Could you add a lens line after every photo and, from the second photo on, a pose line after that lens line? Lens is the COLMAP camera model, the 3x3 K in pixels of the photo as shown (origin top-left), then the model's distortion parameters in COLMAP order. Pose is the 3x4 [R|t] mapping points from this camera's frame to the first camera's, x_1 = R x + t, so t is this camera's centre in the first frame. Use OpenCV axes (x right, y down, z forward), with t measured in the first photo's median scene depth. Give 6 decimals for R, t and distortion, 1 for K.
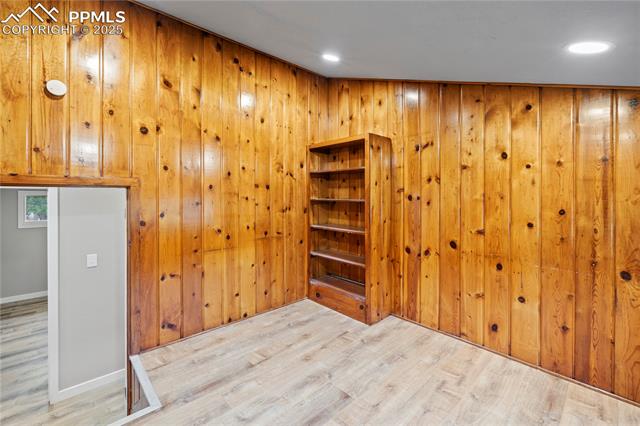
lens RADIAL K [[273.6, 0, 318.1], [0, 273.6, 197.5], [0, 0, 1]] dist [0.003082, 0.000727]
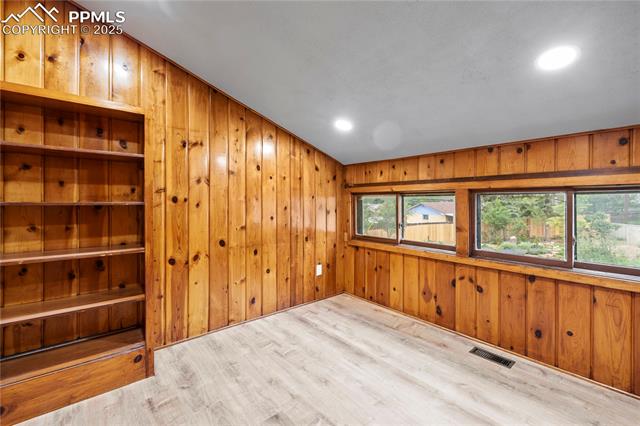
lens RADIAL K [[273.6, 0, 315.8], [0, 273.6, 199.6], [0, 0, 1]] dist [0.003082, 0.000727]
pose [[0.052947, 0.004480, 0.998587, -0.570549], [0.006073, 0.999970, -0.004809, 0.008995], [-0.998579, 0.006319, 0.052918, 0.583428]]
